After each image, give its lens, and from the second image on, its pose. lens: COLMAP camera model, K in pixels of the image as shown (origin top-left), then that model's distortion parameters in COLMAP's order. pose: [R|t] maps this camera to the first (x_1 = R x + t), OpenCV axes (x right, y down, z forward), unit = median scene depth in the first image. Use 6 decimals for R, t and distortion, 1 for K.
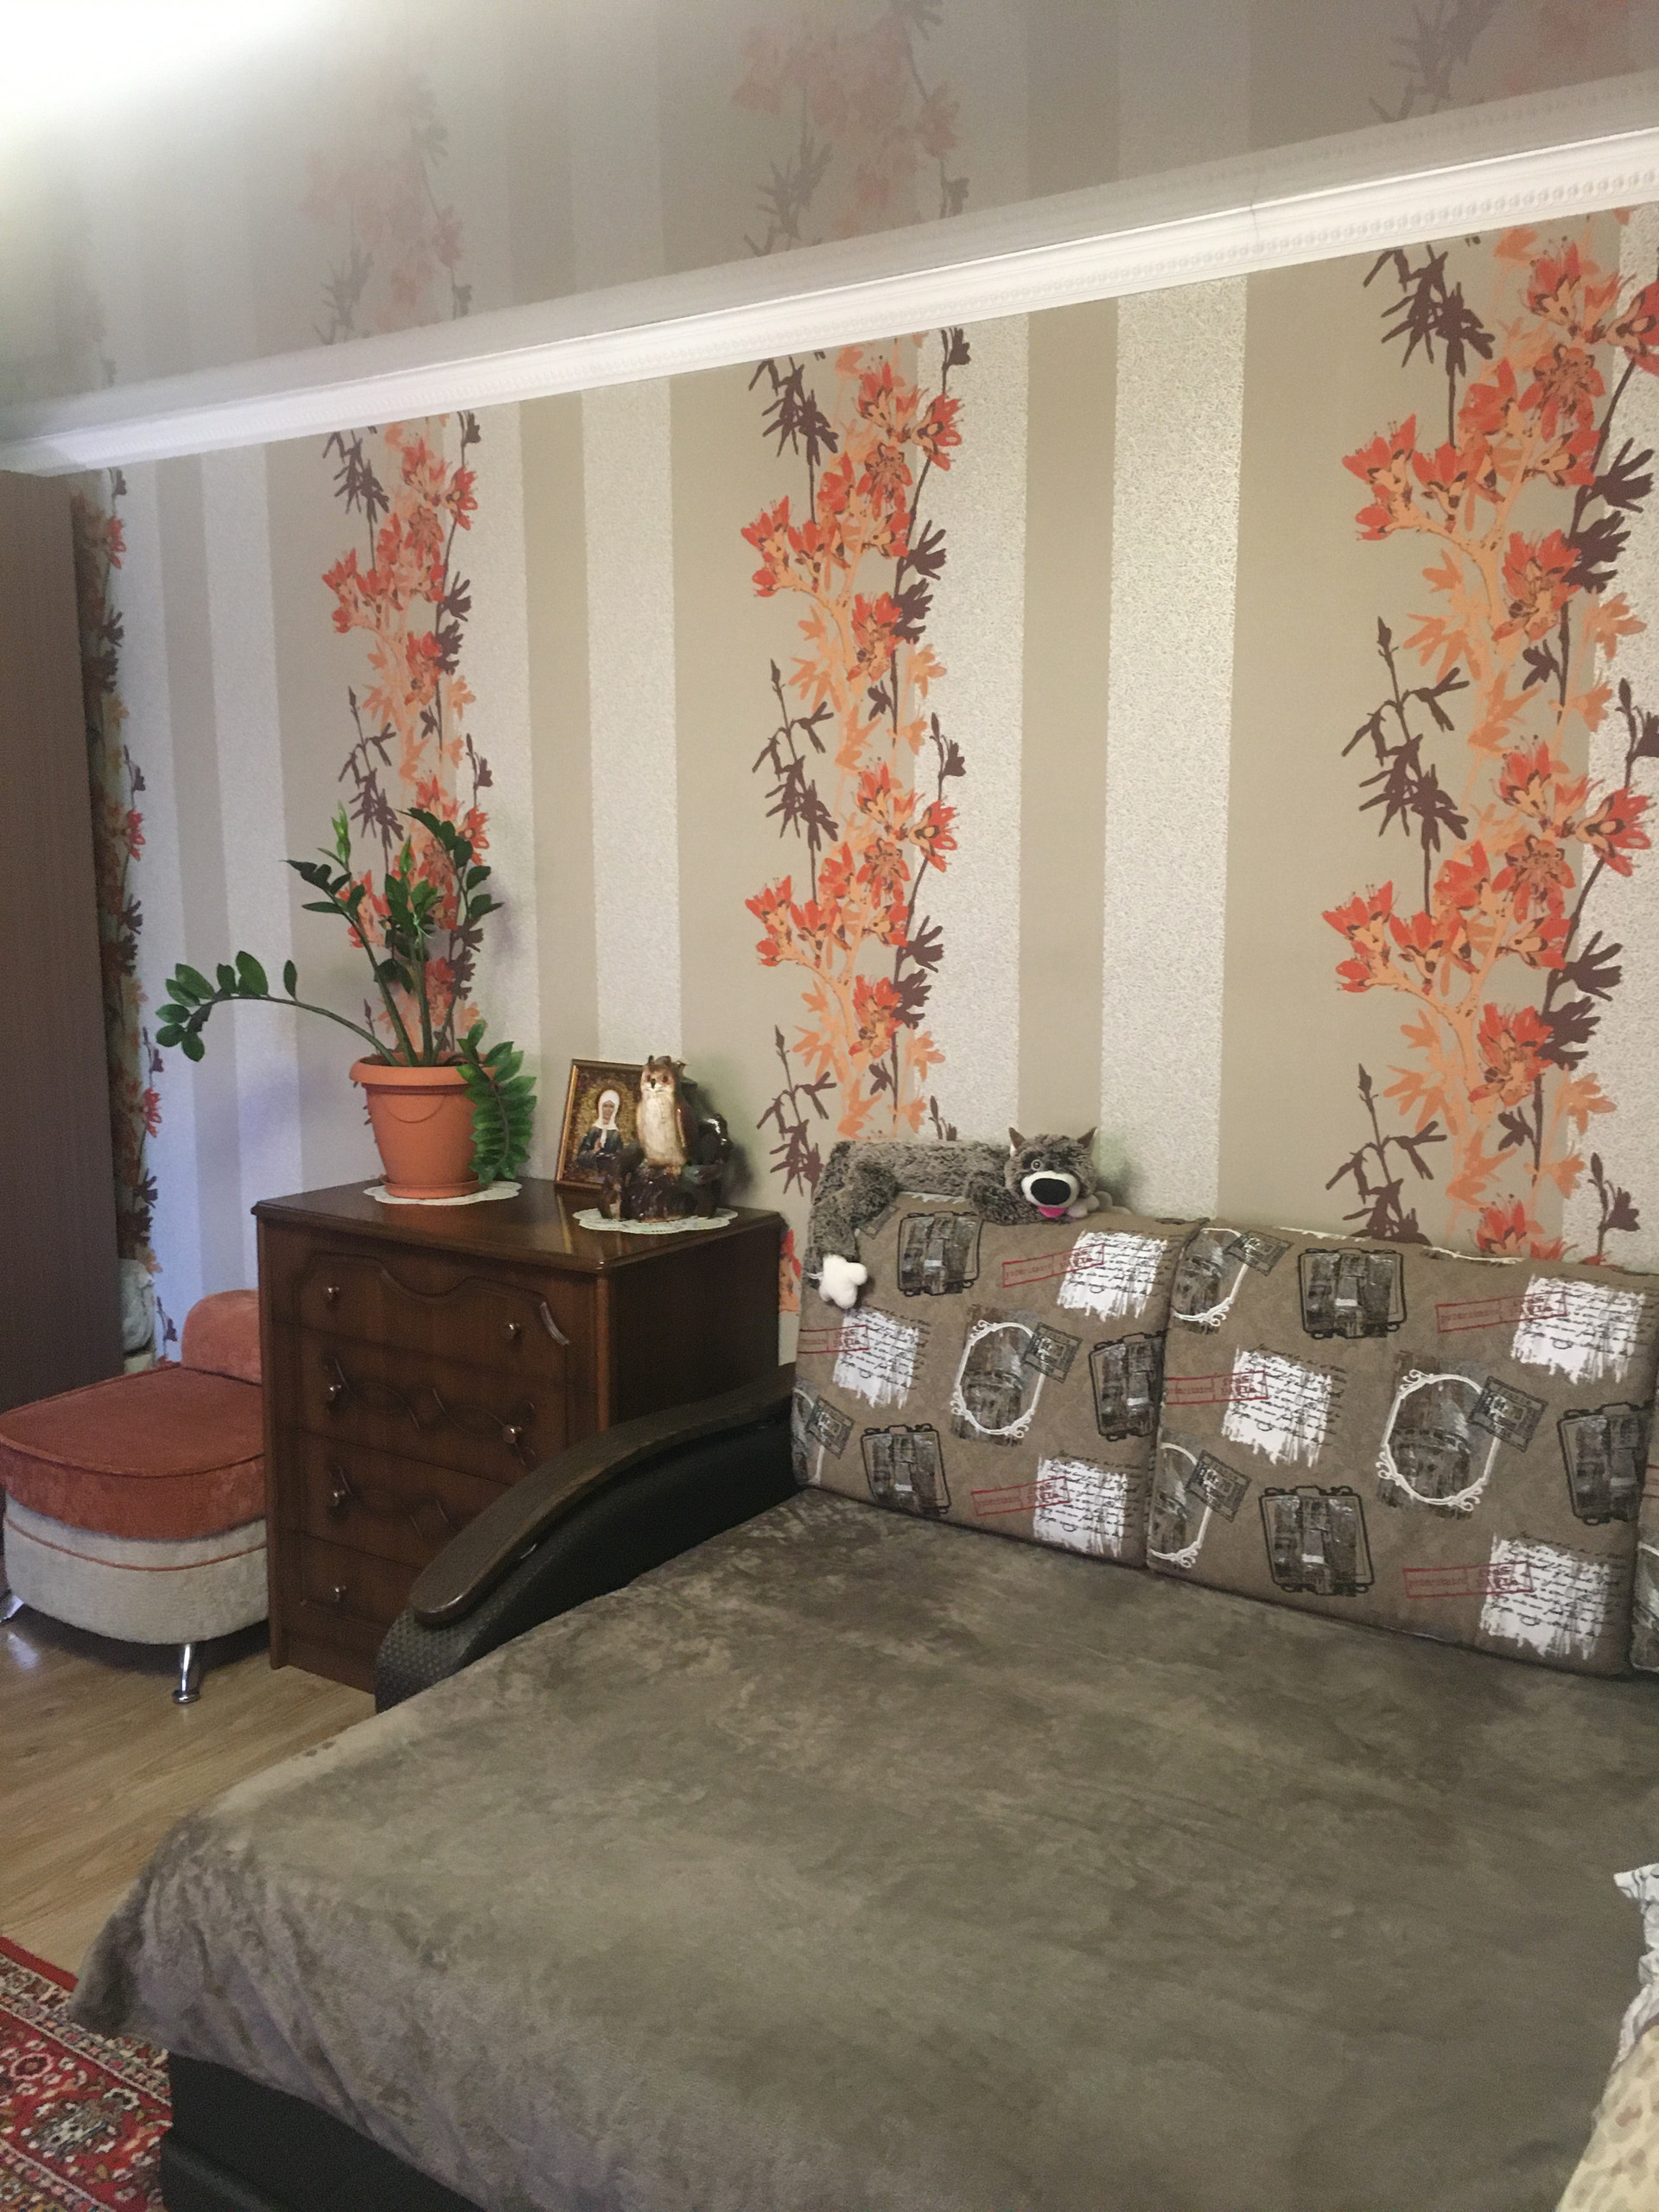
lens RADIAL K [[1876.5, 0, 827.5], [0, 1876.5, 1102.4], [0, 0, 1]] dist [0.076942, -0.103191]
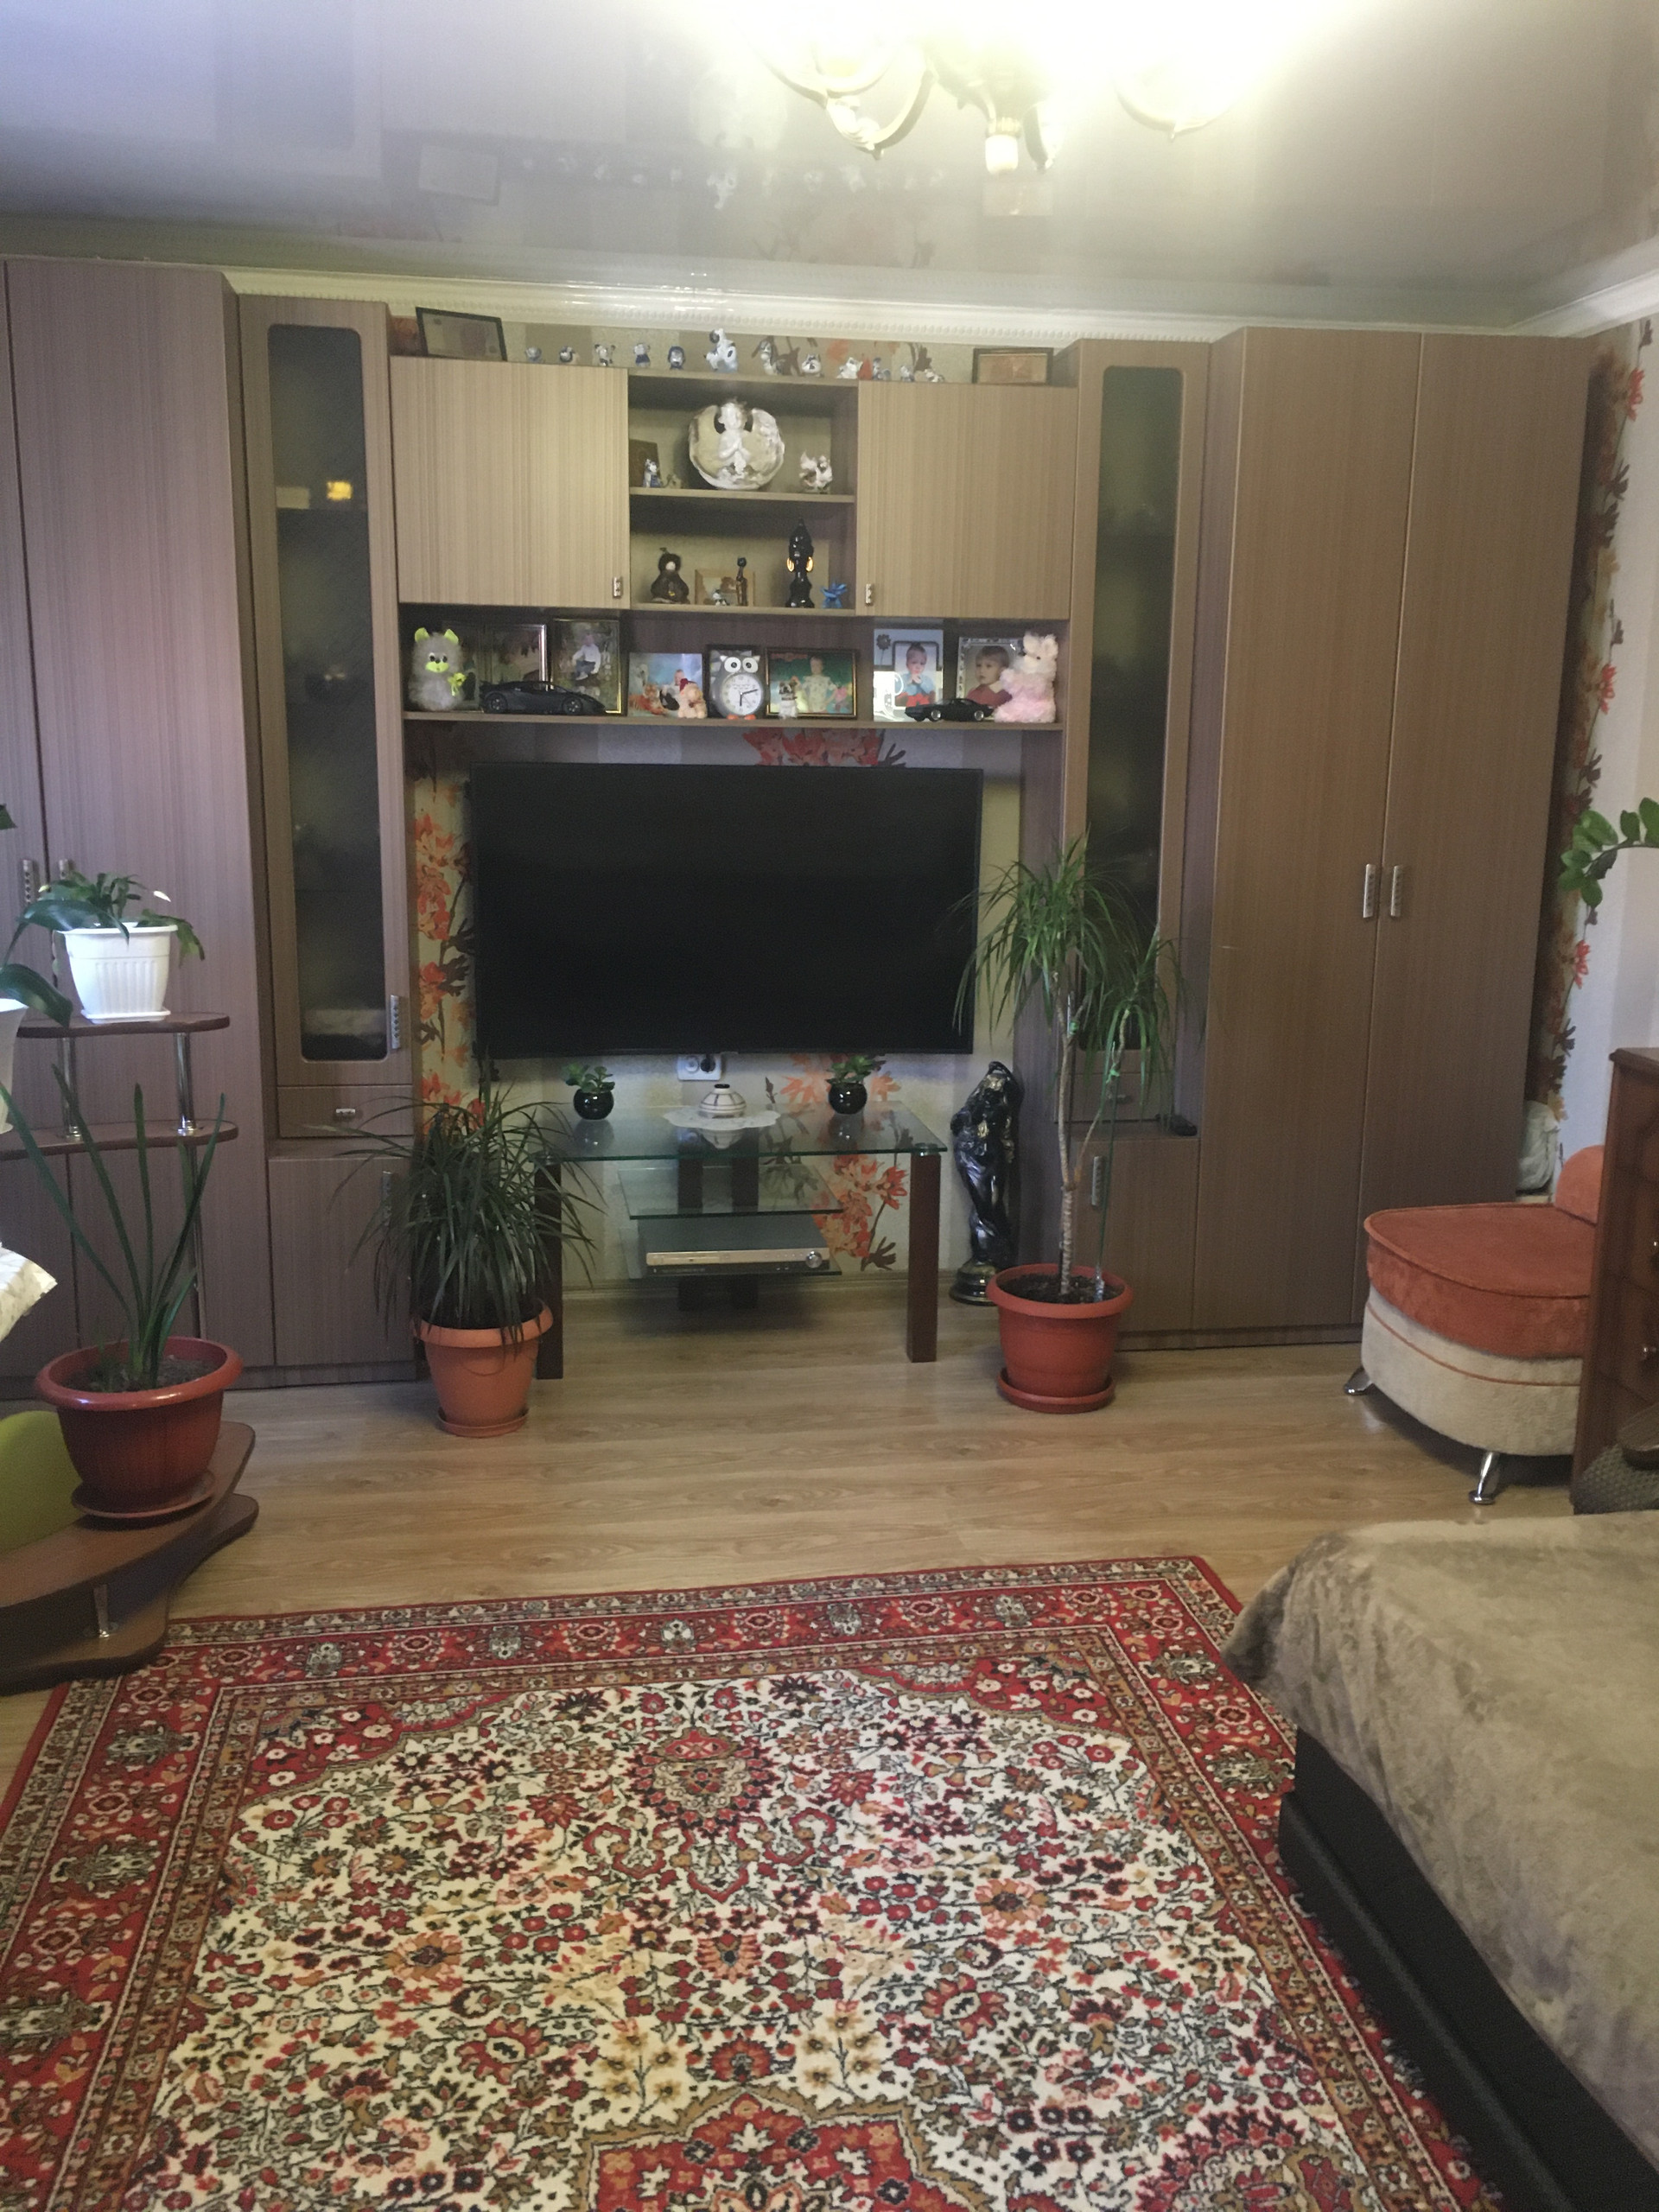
lens RADIAL K [[1876.5, 0, 830.2], [0, 1876.5, 1108.7], [0, 0, 1]] dist [0.076942, -0.103191]
pose [[0.680107, 0.157230, -0.716054, 0.138948], [-0.115458, 0.987514, 0.107175, 0.024084], [0.723964, 0.009783, 0.689769, -0.001847]]
